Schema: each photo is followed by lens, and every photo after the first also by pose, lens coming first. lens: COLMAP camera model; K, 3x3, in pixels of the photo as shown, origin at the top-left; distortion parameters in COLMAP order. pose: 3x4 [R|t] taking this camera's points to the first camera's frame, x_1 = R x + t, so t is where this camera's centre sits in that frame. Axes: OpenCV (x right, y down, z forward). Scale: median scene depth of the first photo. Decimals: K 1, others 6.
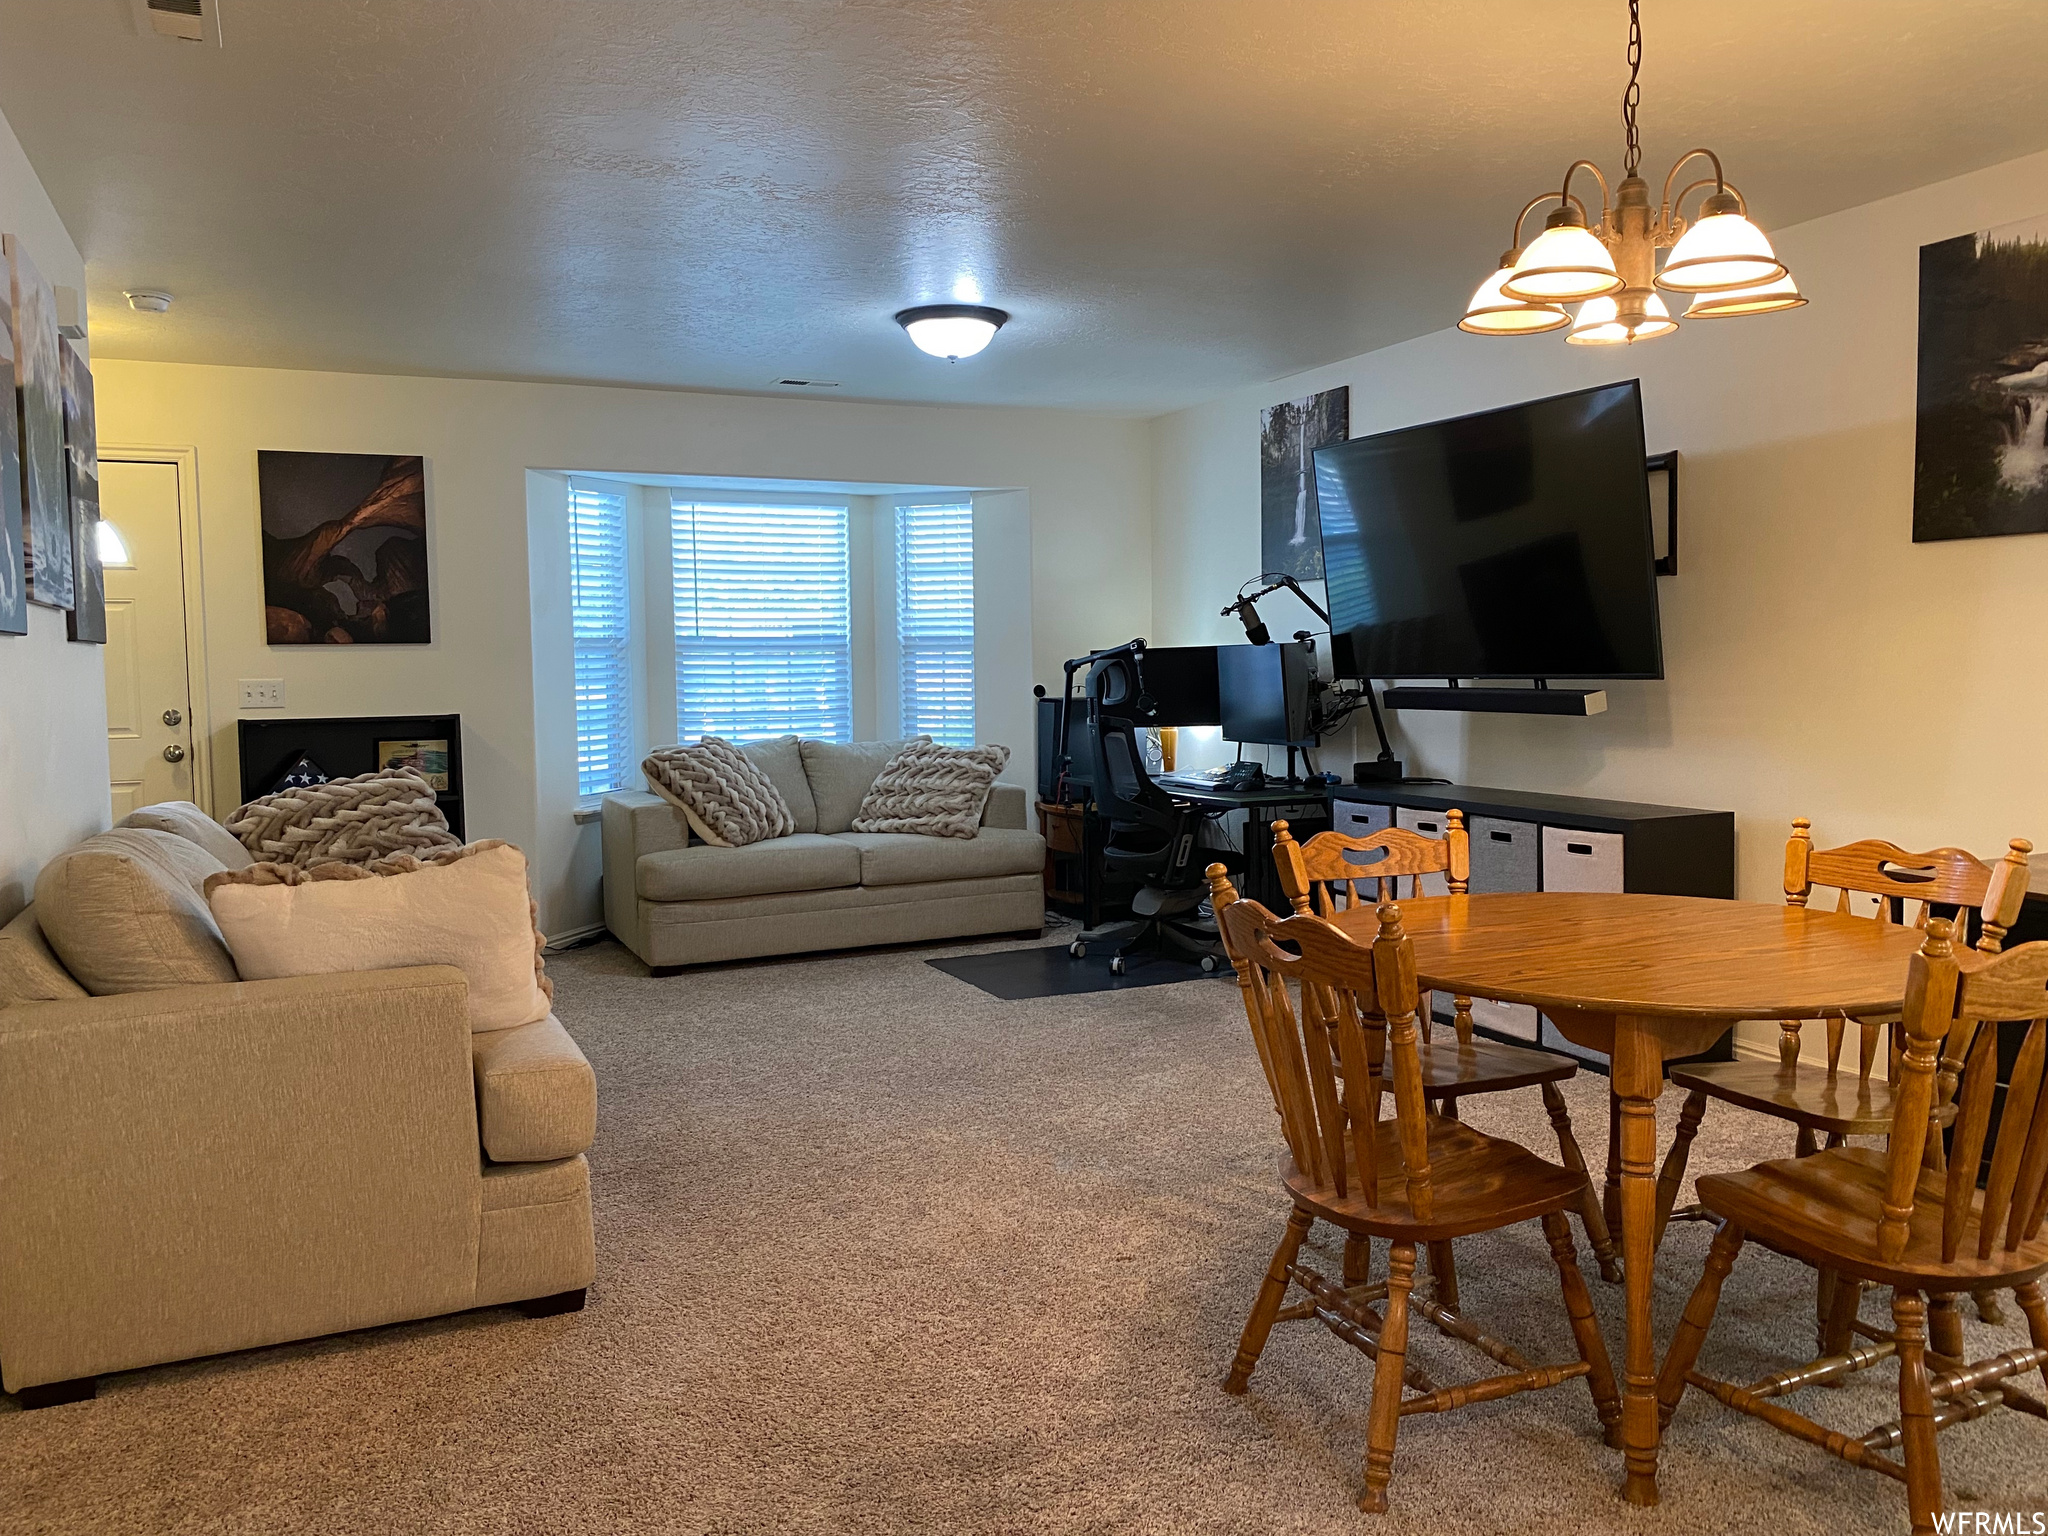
lens RADIAL K [[1544.4, 0, 1023.7], [0, 1544.4, 758.8], [0, 0, 1]] dist [0.084470, -0.180869]
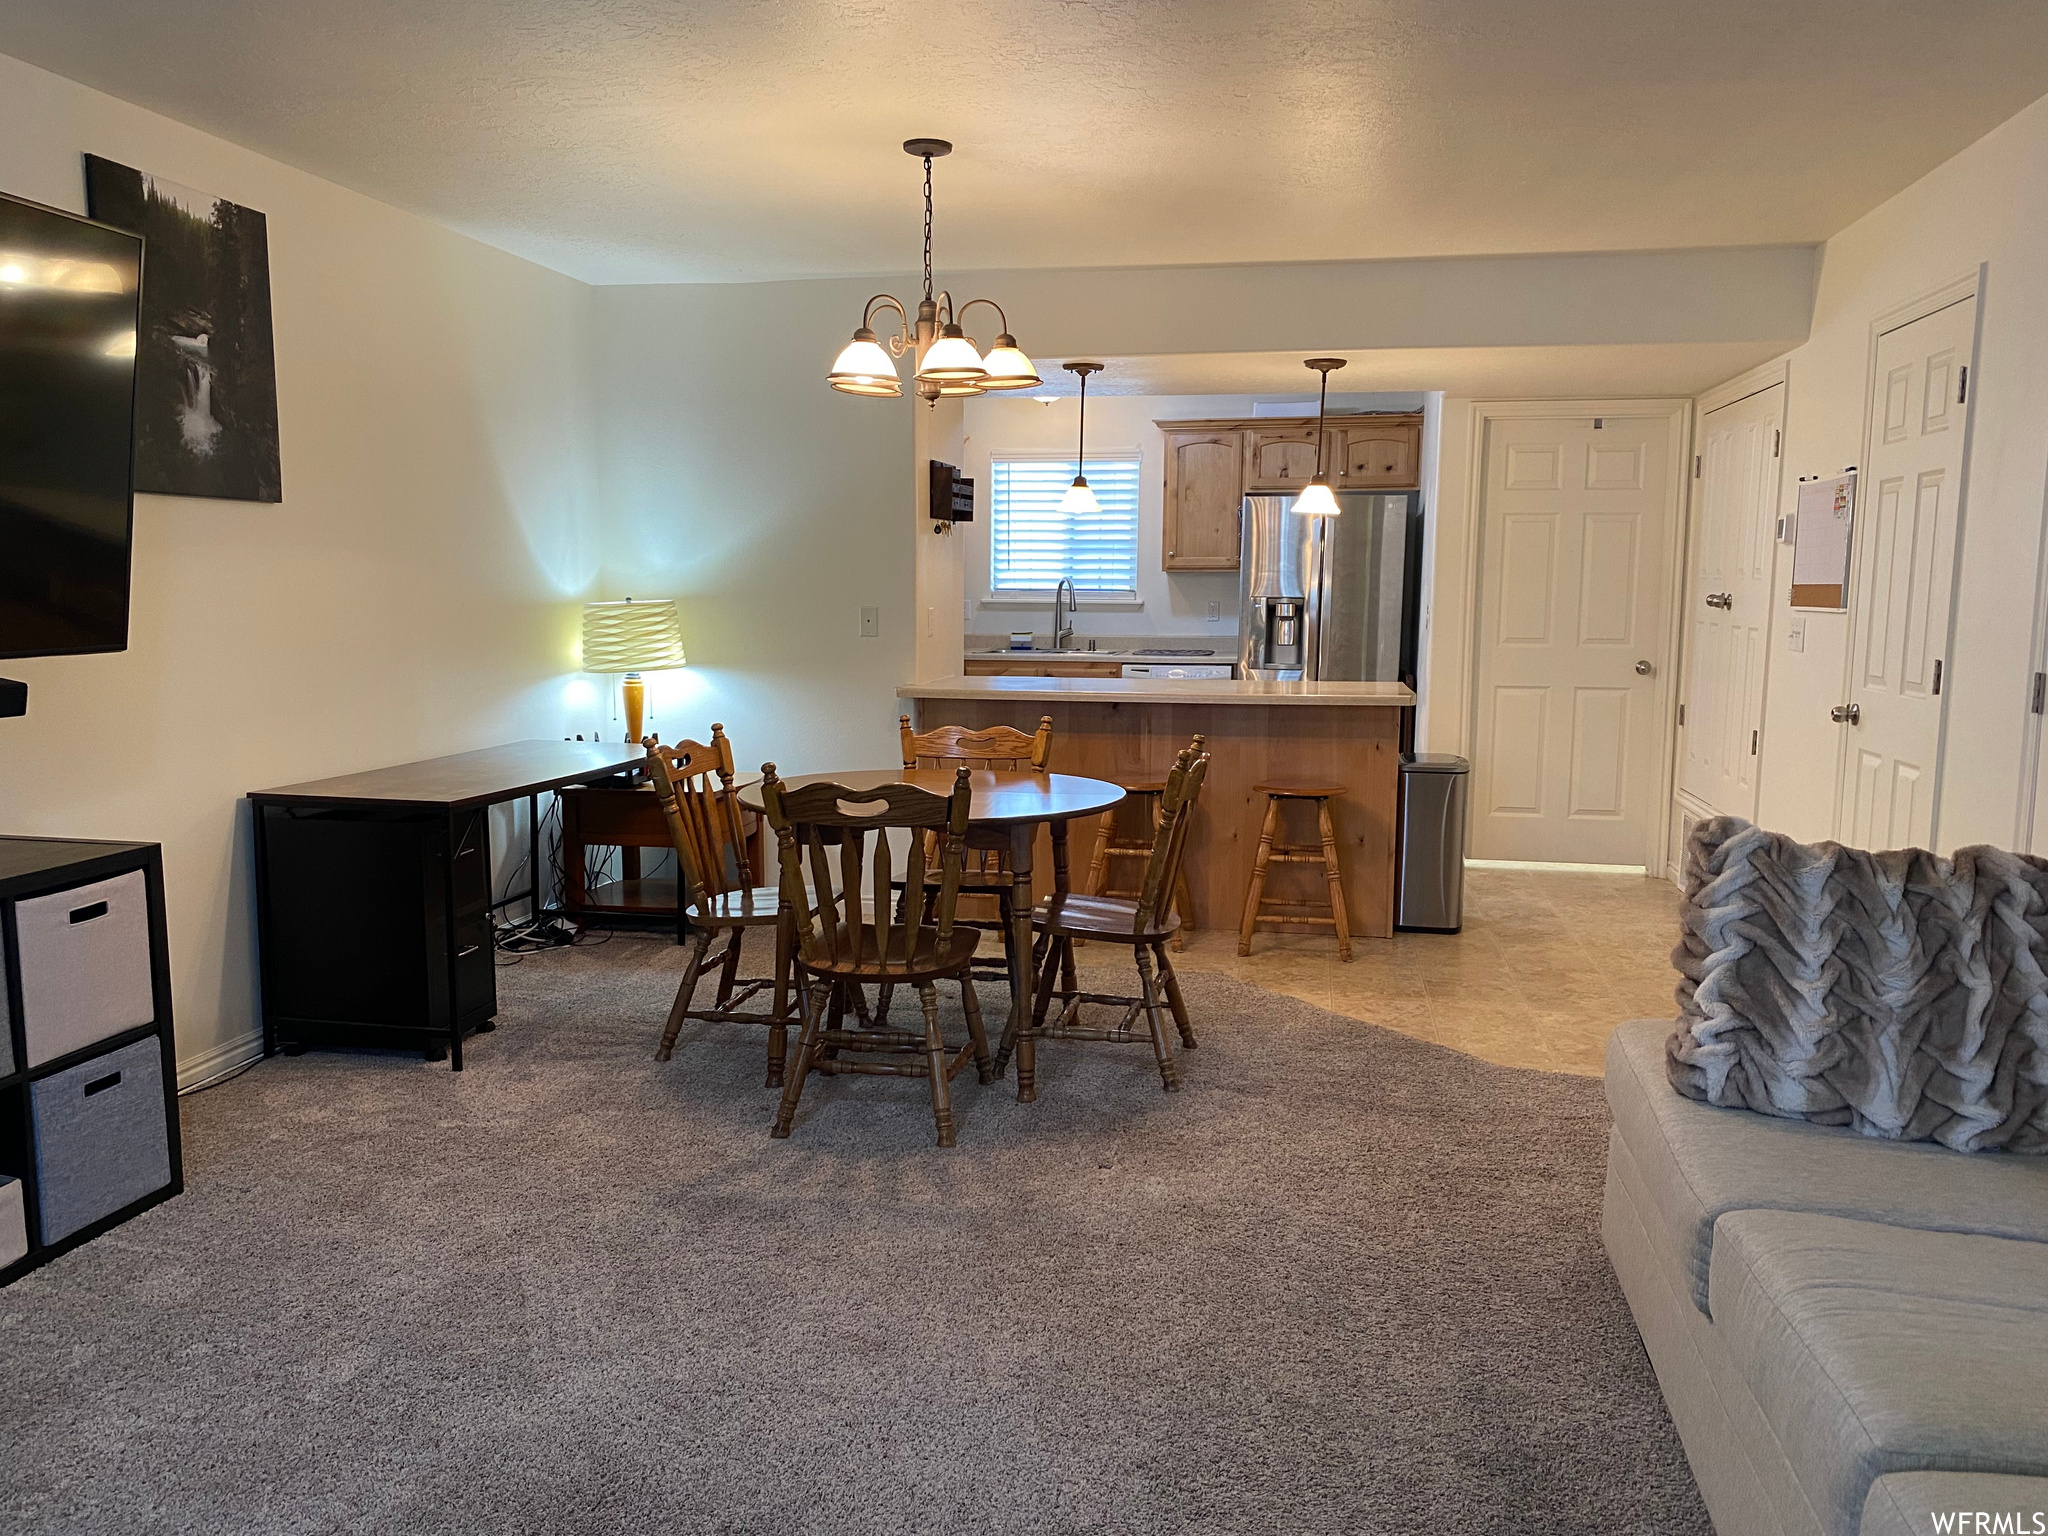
lens RADIAL K [[1548.8, 0, 1026.1], [0, 1548.8, 784.1], [0, 0, 1]] dist [0.051969, -0.111626]
pose [[-0.822504, -0.065524, 0.564972, -0.246575], [0.040354, 0.984115, 0.172885, -0.067805], [-0.567326, 0.164997, -0.806794, 0.932098]]
